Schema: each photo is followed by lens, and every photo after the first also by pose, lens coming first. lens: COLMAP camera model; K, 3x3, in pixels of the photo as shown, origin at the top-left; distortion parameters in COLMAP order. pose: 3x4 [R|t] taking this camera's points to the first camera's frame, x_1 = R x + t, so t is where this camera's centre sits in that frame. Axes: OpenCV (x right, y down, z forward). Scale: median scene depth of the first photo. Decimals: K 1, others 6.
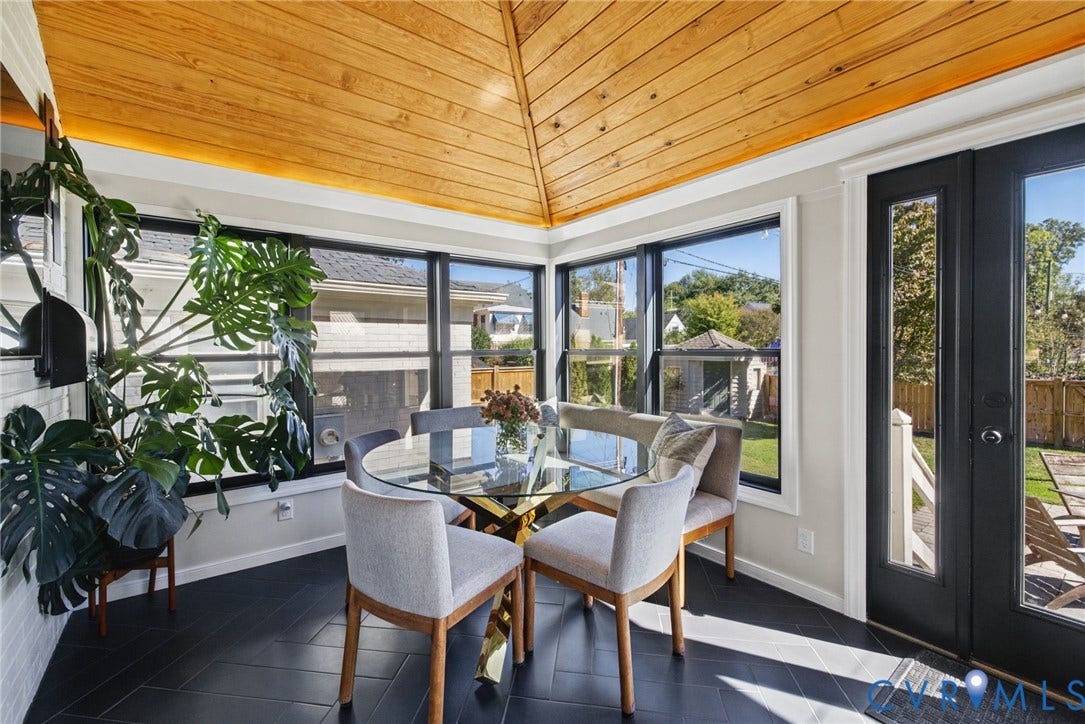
lens RADIAL K [[456.9, 0, 542.5], [0, 456.9, 362.0], [0, 0, 1]] dist [-0.000681, -0.000235]
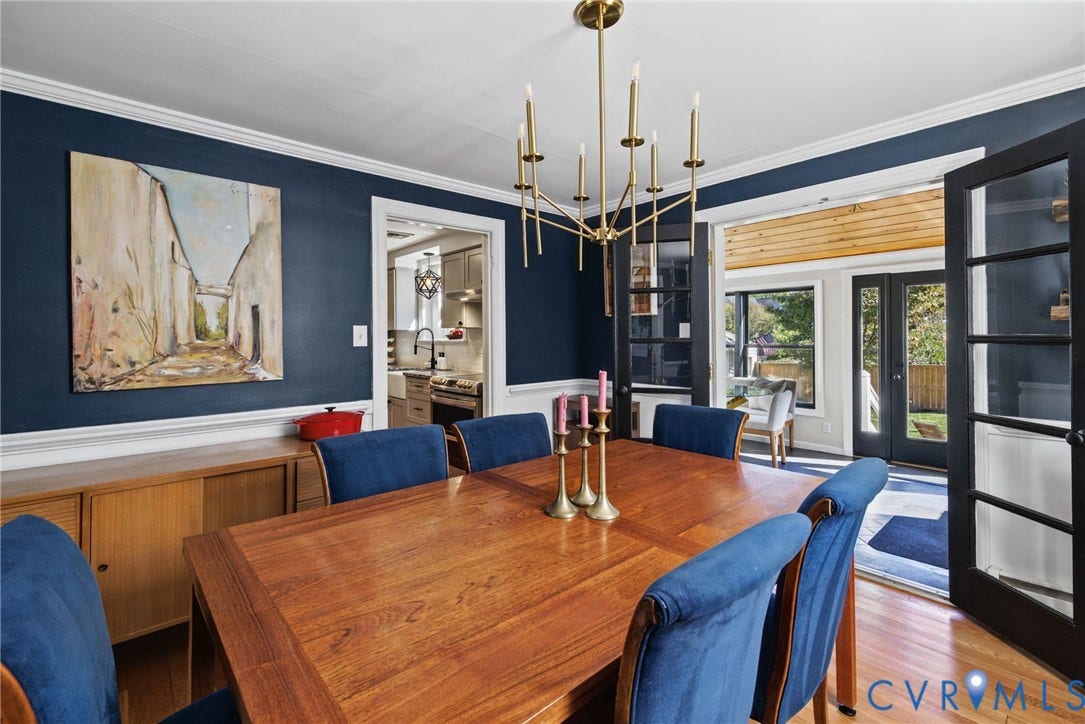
lens RADIAL K [[464.9, 0, 542.1], [0, 464.9, 340.8], [0, 0, 1]] dist [0.002137, 0.000163]
pose [[0.998243, 0.009816, 0.058432, -1.112837], [-0.008412, 0.999671, -0.024220, 0.018697], [-0.058651, 0.023686, 0.997998, -1.416555]]
